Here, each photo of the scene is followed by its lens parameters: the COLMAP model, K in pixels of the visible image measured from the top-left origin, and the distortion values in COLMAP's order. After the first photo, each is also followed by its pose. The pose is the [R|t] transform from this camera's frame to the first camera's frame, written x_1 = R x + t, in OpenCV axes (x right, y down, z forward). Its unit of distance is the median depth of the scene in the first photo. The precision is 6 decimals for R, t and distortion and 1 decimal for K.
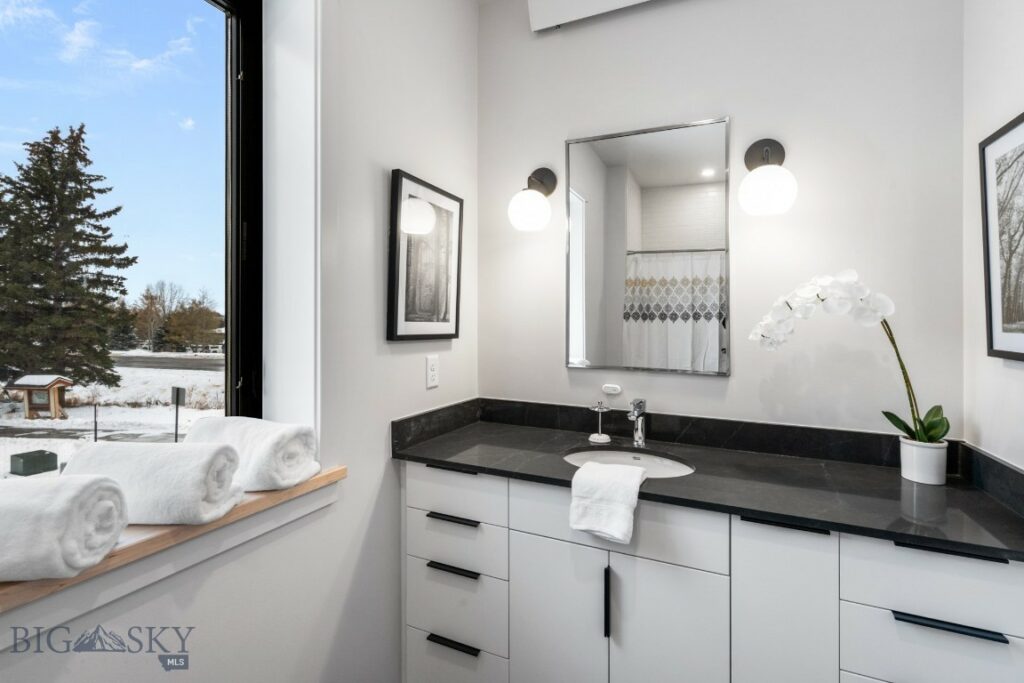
lens RADIAL K [[470.0, 0, 515.3], [0, 470.0, 322.1], [0, 0, 1]] dist [-0.004710, 0.002010]
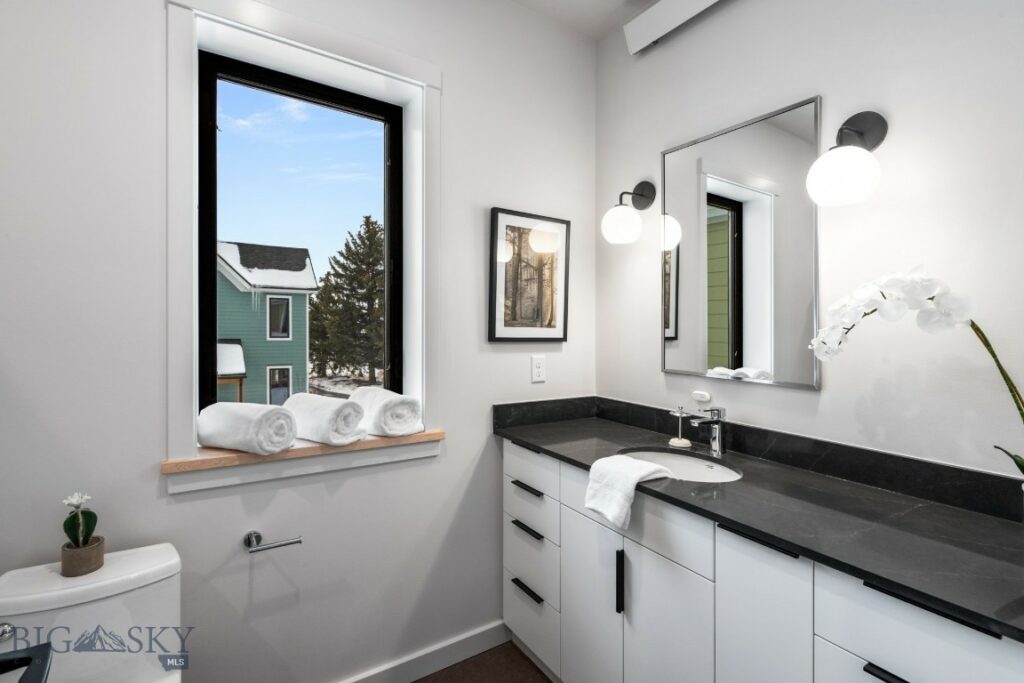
lens RADIAL K [[470.0, 0, 521.9], [0, 470.0, 334.0], [0, 0, 1]] dist [-0.004710, 0.002010]
pose [[0.848737, 0.011008, -0.528701, 0.492804], [-0.006629, 0.999926, 0.010179, 0.005222], [0.528774, -0.005134, 0.848747, -0.045769]]
